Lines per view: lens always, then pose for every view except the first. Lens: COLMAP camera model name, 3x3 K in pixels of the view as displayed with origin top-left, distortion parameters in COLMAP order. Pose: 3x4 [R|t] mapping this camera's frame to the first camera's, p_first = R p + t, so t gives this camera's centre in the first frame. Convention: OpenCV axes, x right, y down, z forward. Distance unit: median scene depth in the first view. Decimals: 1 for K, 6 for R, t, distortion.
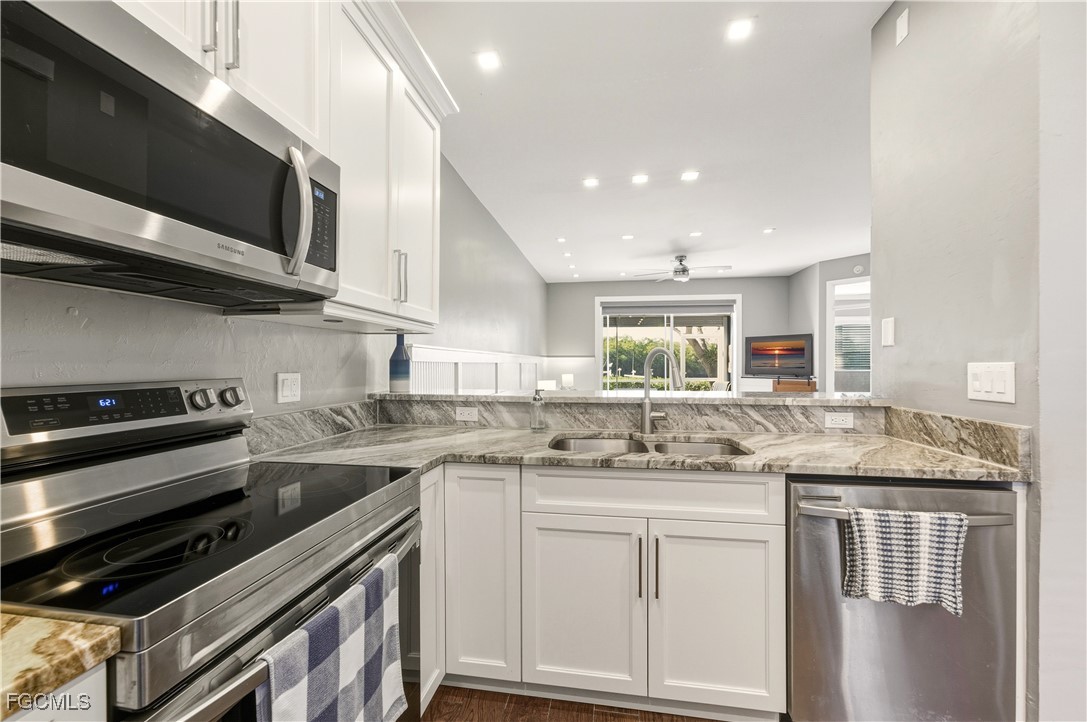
lens RADIAL K [[437.4, 0, 545.4], [0, 437.4, 362.9], [0, 0, 1]] dist [-0.009196, 0.005940]
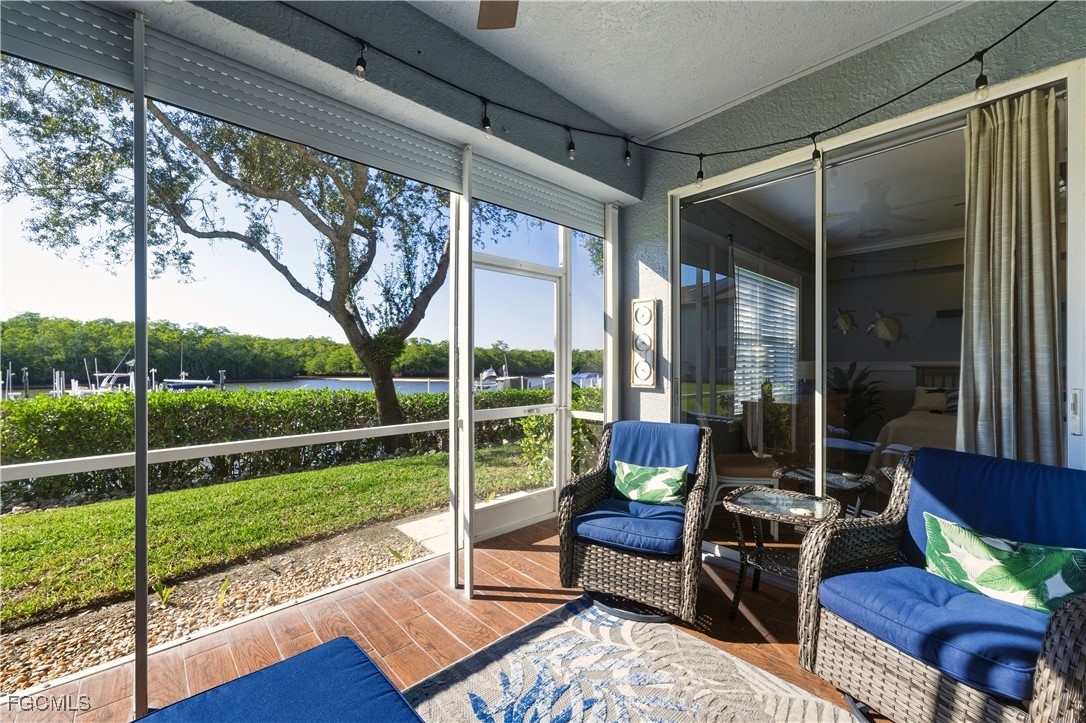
lens RADIAL K [[435.0, 0, 548.3], [0, 435.0, 364.6], [0, 0, 1]] dist [-0.008043, 0.005819]
pose [[0.615903, -0.002335, 0.787818, 0.716894], [-0.003050, 0.999981, 0.005348, 0.020385], [-0.787816, -0.005696, 0.615885, 4.343151]]
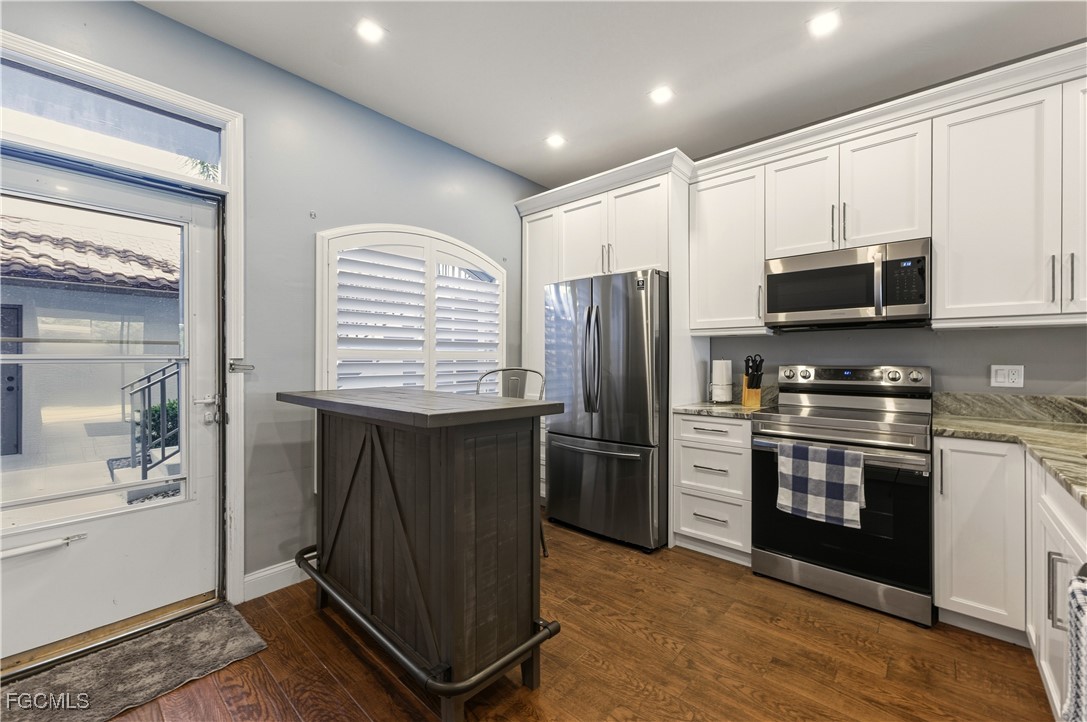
lens RADIAL K [[437.4, 0, 545.2], [0, 437.4, 358.6], [0, 0, 1]] dist [-0.009196, 0.005940]
pose [[-0.541300, 0.002512, -0.840826, 1.094224], [0.004358, 0.999990, 0.000182, -0.002715], [0.840818, -0.003566, -0.541306, 0.440780]]
